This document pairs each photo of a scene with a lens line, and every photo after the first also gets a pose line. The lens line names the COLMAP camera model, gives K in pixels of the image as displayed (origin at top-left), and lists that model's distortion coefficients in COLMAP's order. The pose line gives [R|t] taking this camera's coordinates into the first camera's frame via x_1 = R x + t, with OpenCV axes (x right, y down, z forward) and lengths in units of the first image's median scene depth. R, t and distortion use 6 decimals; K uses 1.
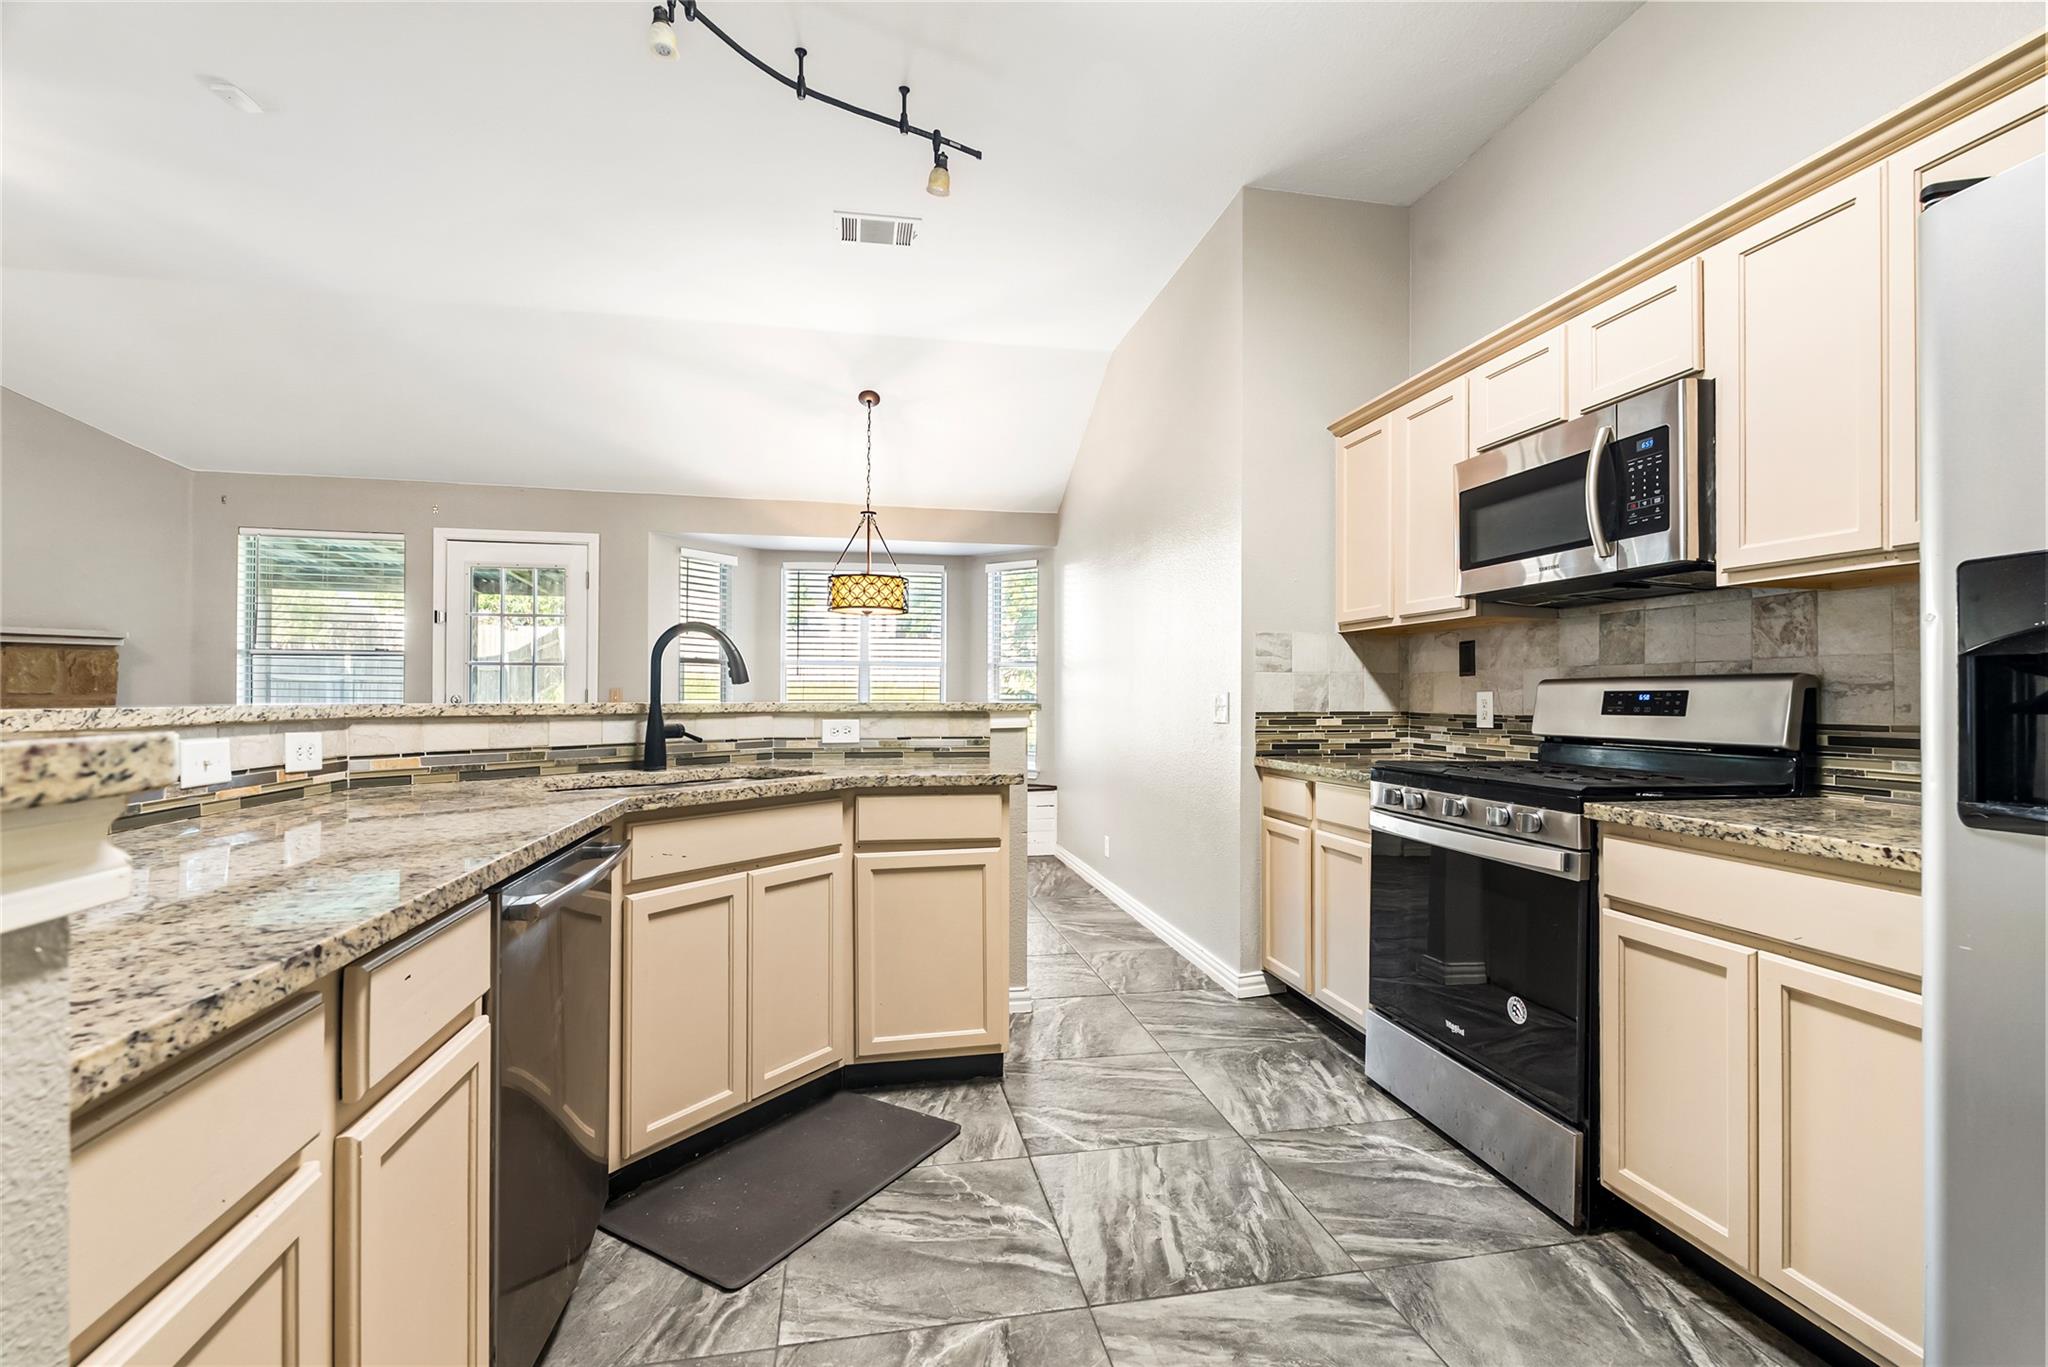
lens RADIAL K [[915.9, 0, 1044.4], [0, 915.9, 672.8], [0, 0, 1]] dist [-0.007812, 0.001840]
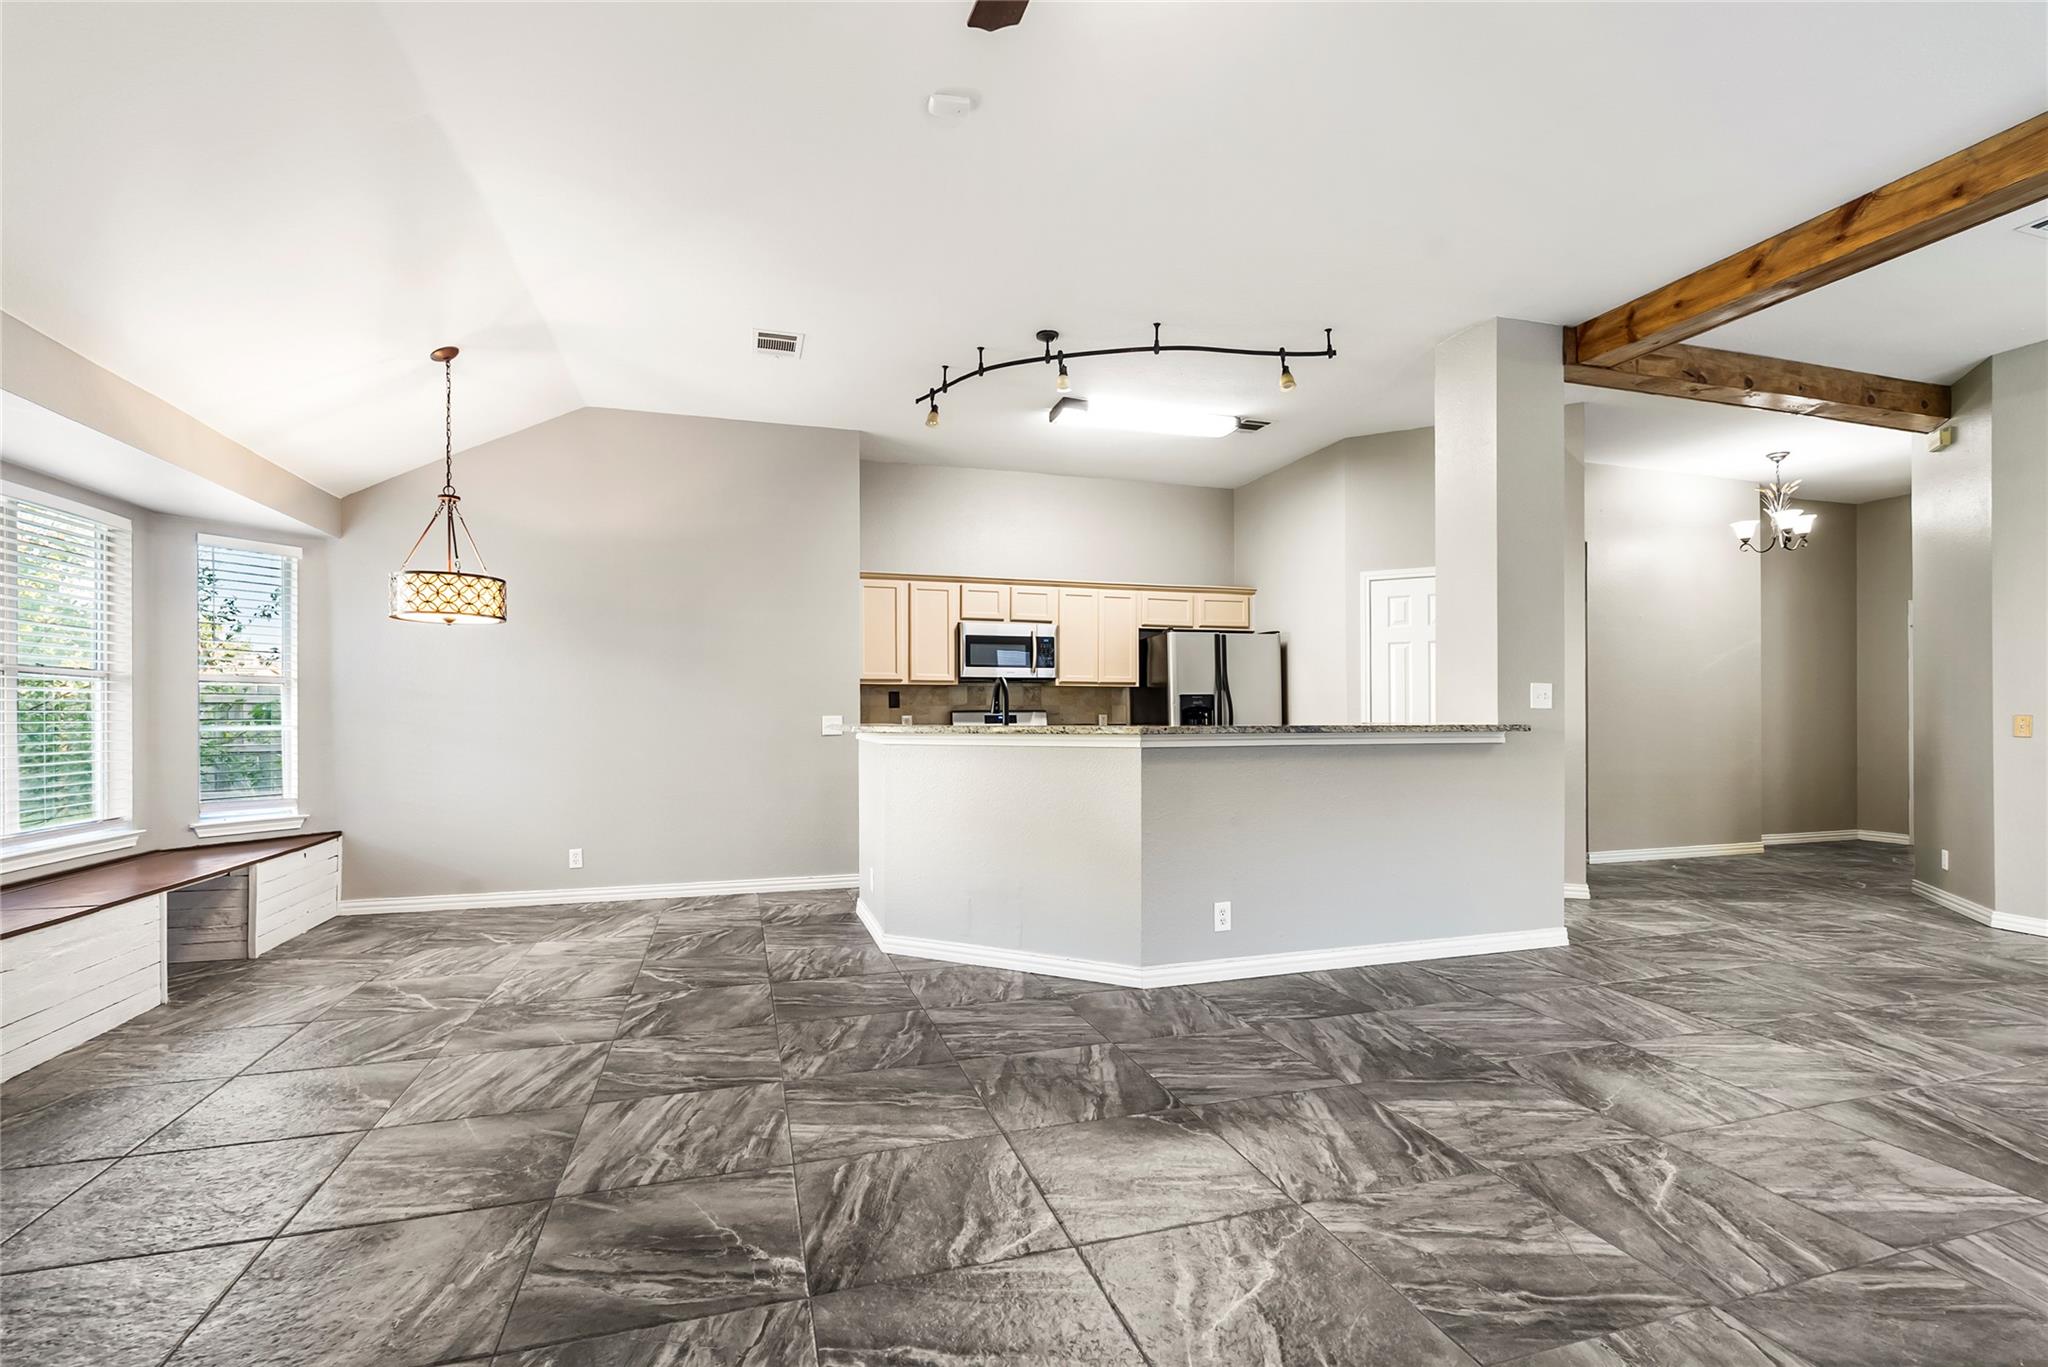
lens RADIAL K [[915.9, 0, 1024.9], [0, 915.9, 711.4], [0, 0, 1]] dist [-0.007812, 0.001840]
pose [[-0.103020, 0.000717, 0.994679, -2.423301], [-0.020146, 0.999793, -0.002807, 0.015483], [-0.994475, -0.020328, -0.102984, 1.309619]]
